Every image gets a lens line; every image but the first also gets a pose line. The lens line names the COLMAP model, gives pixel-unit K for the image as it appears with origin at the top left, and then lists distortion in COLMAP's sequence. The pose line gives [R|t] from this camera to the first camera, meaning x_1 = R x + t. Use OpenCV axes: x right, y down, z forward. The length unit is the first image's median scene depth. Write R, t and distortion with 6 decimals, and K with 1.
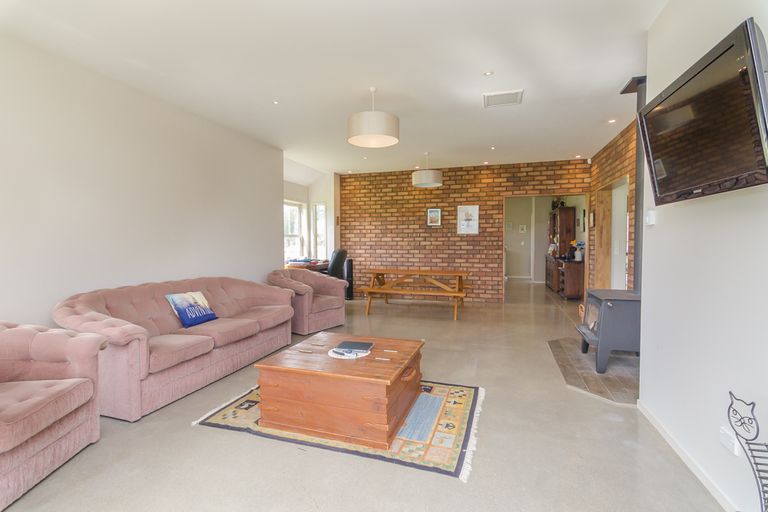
lens RADIAL K [[371.8, 0, 383.3], [0, 371.8, 253.8], [0, 0, 1]] dist [0.002505, -0.000075]
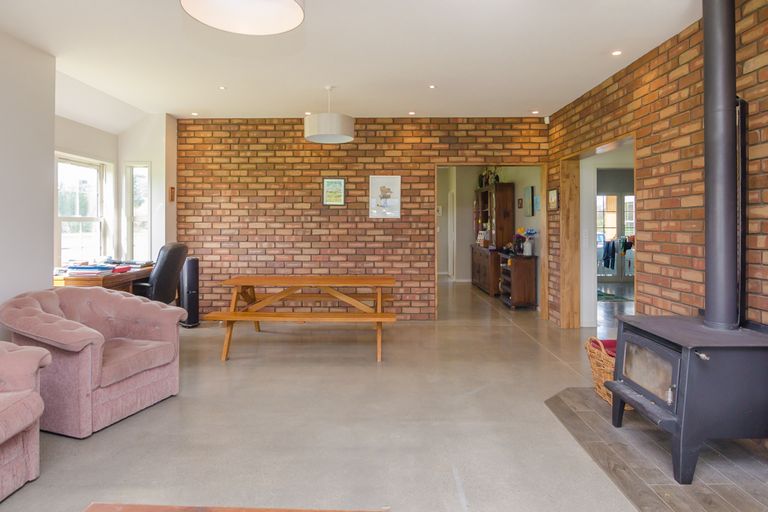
lens RADIAL K [[414.5, 0, 372.3], [0, 414.5, 219.0], [0, 0, 1]] dist [-0.005951, -0.000857]
pose [[0.954134, 0.003464, 0.299360, -0.016531], [0.008001, 0.999281, -0.037064, -0.024596], [-0.299274, 0.037759, 0.953420, 0.301928]]
